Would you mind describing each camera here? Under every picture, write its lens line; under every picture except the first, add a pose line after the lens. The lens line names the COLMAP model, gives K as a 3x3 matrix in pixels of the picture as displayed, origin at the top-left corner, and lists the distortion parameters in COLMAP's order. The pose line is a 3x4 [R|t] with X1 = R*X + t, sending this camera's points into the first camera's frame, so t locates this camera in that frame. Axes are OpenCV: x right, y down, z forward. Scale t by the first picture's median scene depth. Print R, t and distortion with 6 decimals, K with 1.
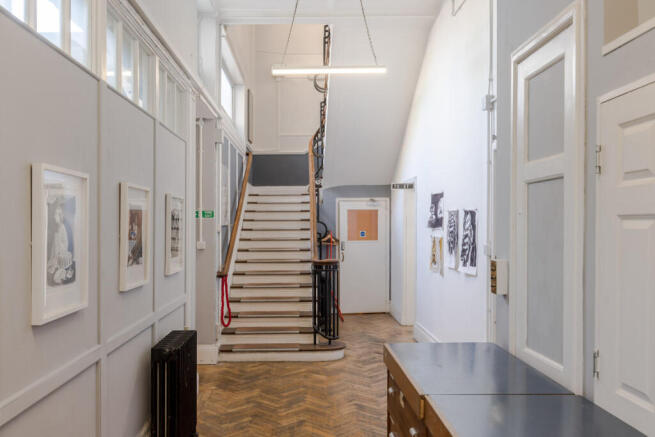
lens RADIAL K [[524.7, 0, 330.1], [0, 524.7, 217.9], [0, 0, 1]] dist [0.014695, -0.000843]
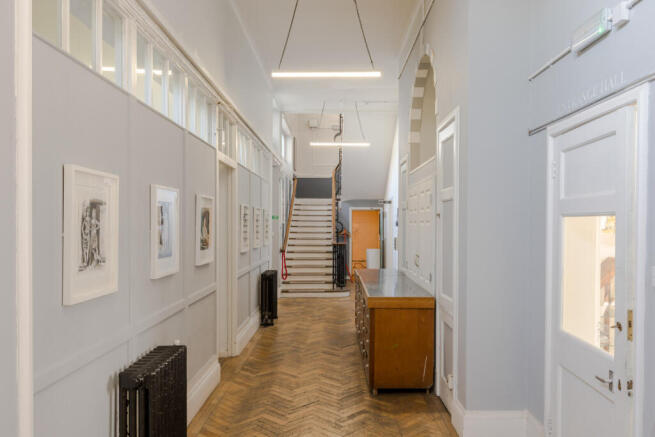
lens RADIAL K [[453.2, 0, 327.0], [0, 453.2, 220.9], [0, 0, 1]] dist [-0.001056, 0.000017]
pose [[0.997849, 0.002849, -0.065500, 0.043465], [-0.002586, 0.999988, 0.004100, -0.002127], [0.065511, -0.003922, 0.997844, -0.479273]]
